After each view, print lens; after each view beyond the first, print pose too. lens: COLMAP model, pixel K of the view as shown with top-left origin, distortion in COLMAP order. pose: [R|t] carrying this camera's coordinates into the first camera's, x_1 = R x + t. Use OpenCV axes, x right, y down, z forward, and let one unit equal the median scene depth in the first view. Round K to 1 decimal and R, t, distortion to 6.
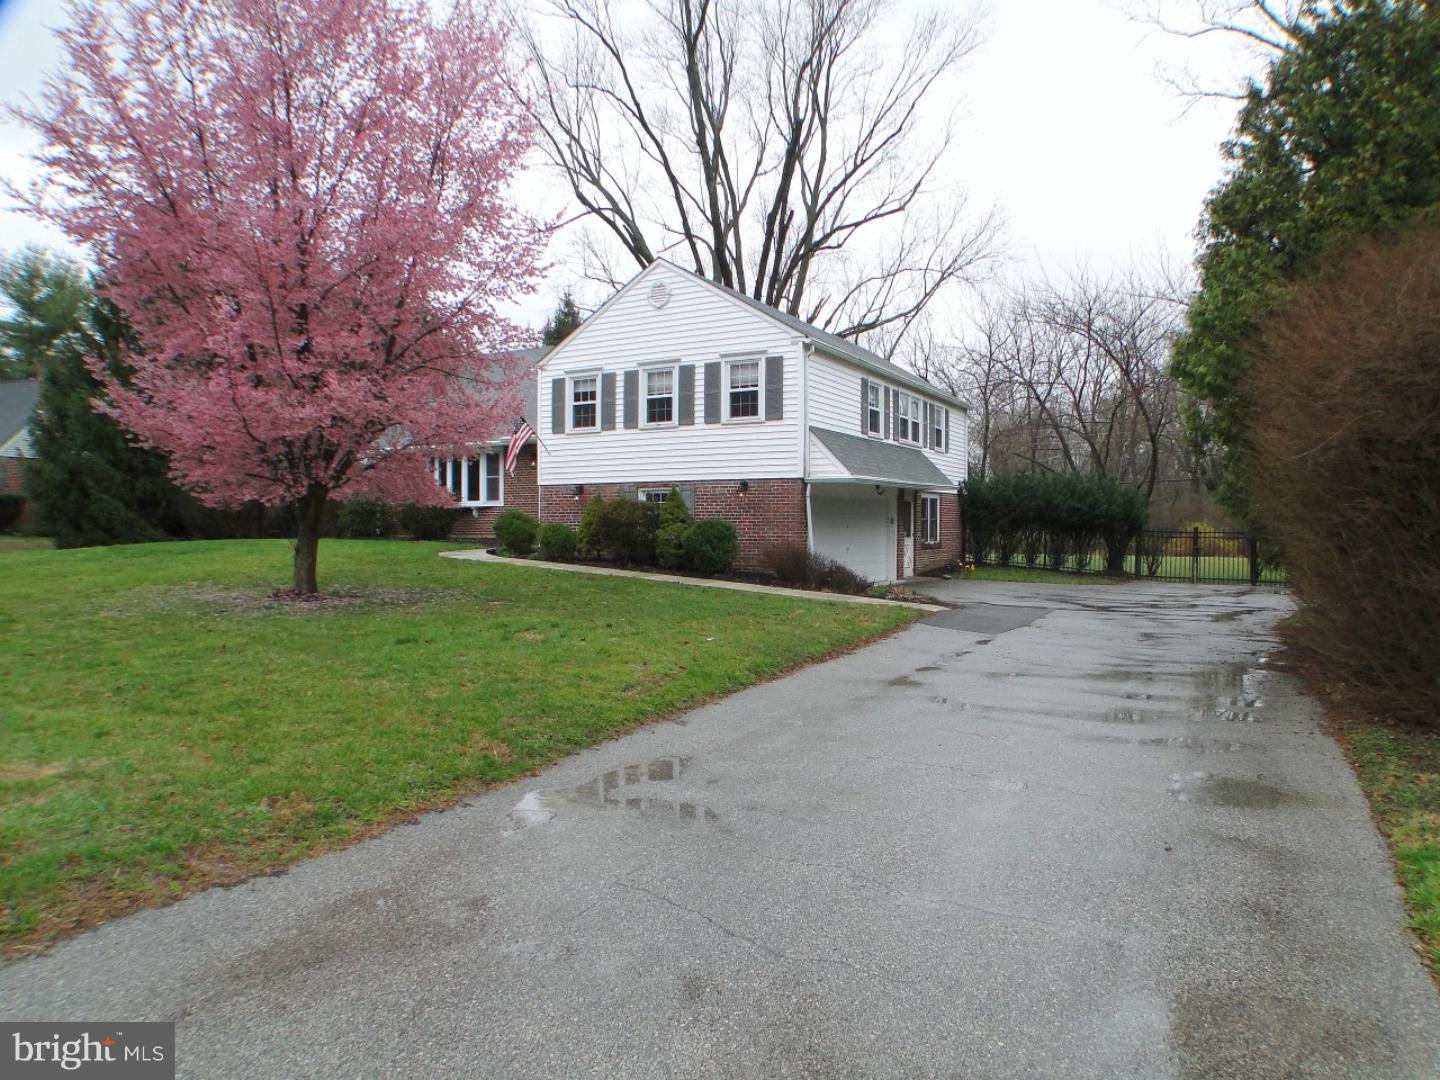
lens RADIAL K [[963.8, 0, 709.2], [0, 963.8, 538.7], [0, 0, 1]] dist [-0.114243, 0.011277]
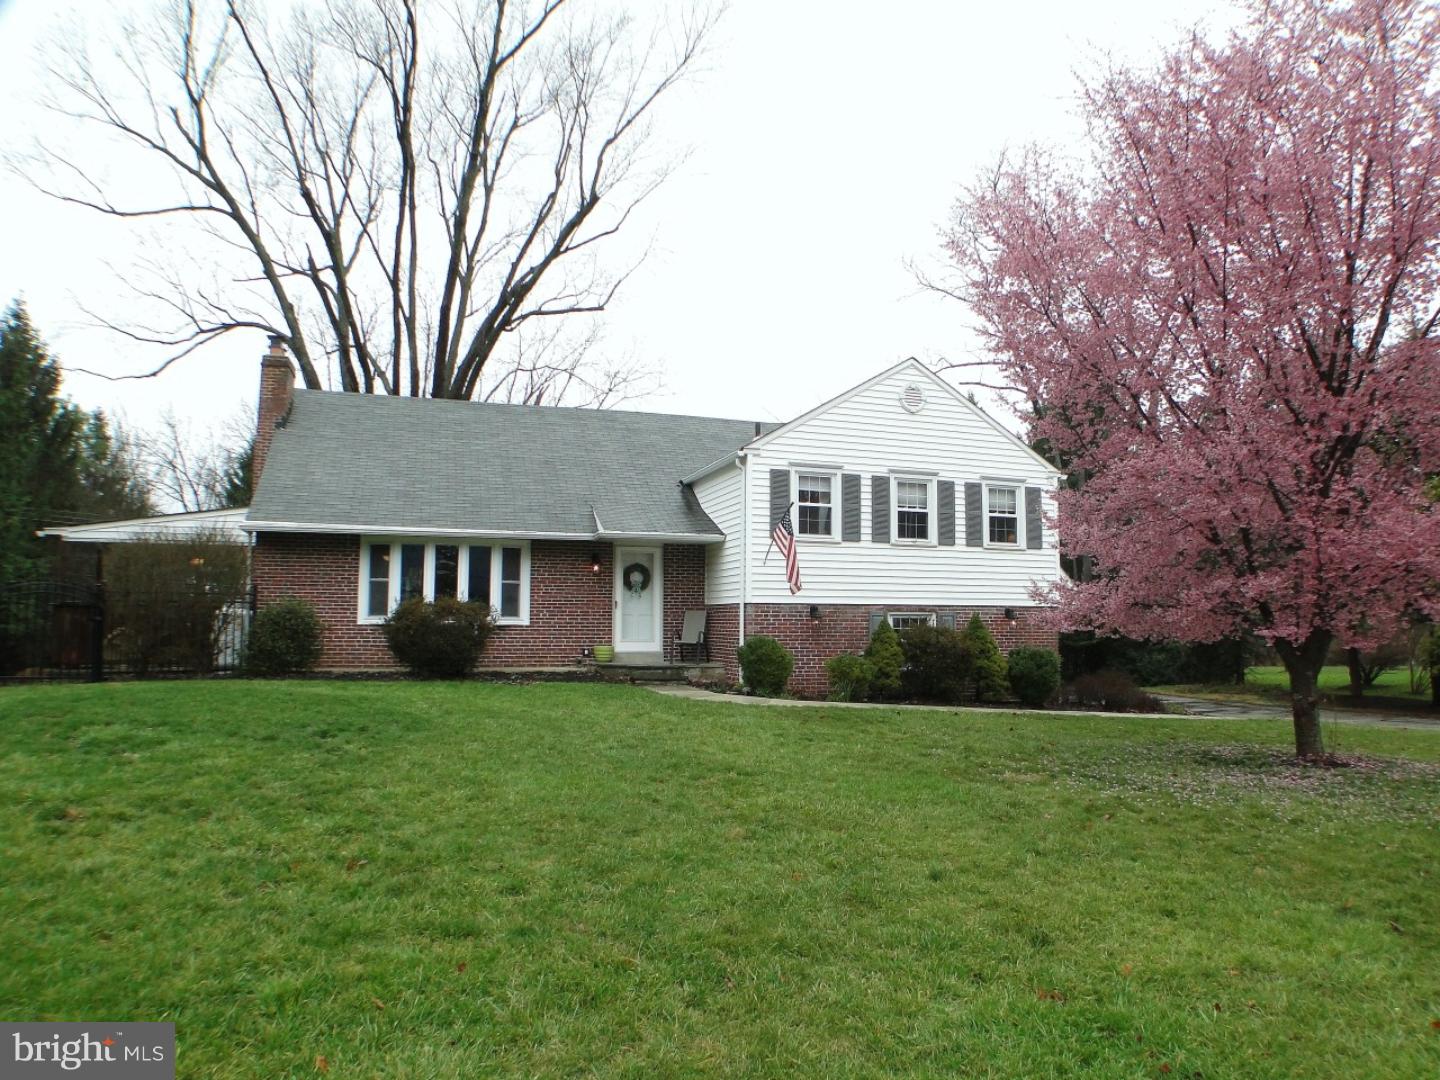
lens RADIAL K [[963.8, 0, 733.4], [0, 963.8, 558.7], [0, 0, 1]] dist [-0.114243, 0.011277]
pose [[0.666859, 0.072617, 0.741637, -0.779751], [0.005333, 0.994750, -0.102196, -0.011622], [-0.745165, 0.072105, 0.662971, 0.505499]]
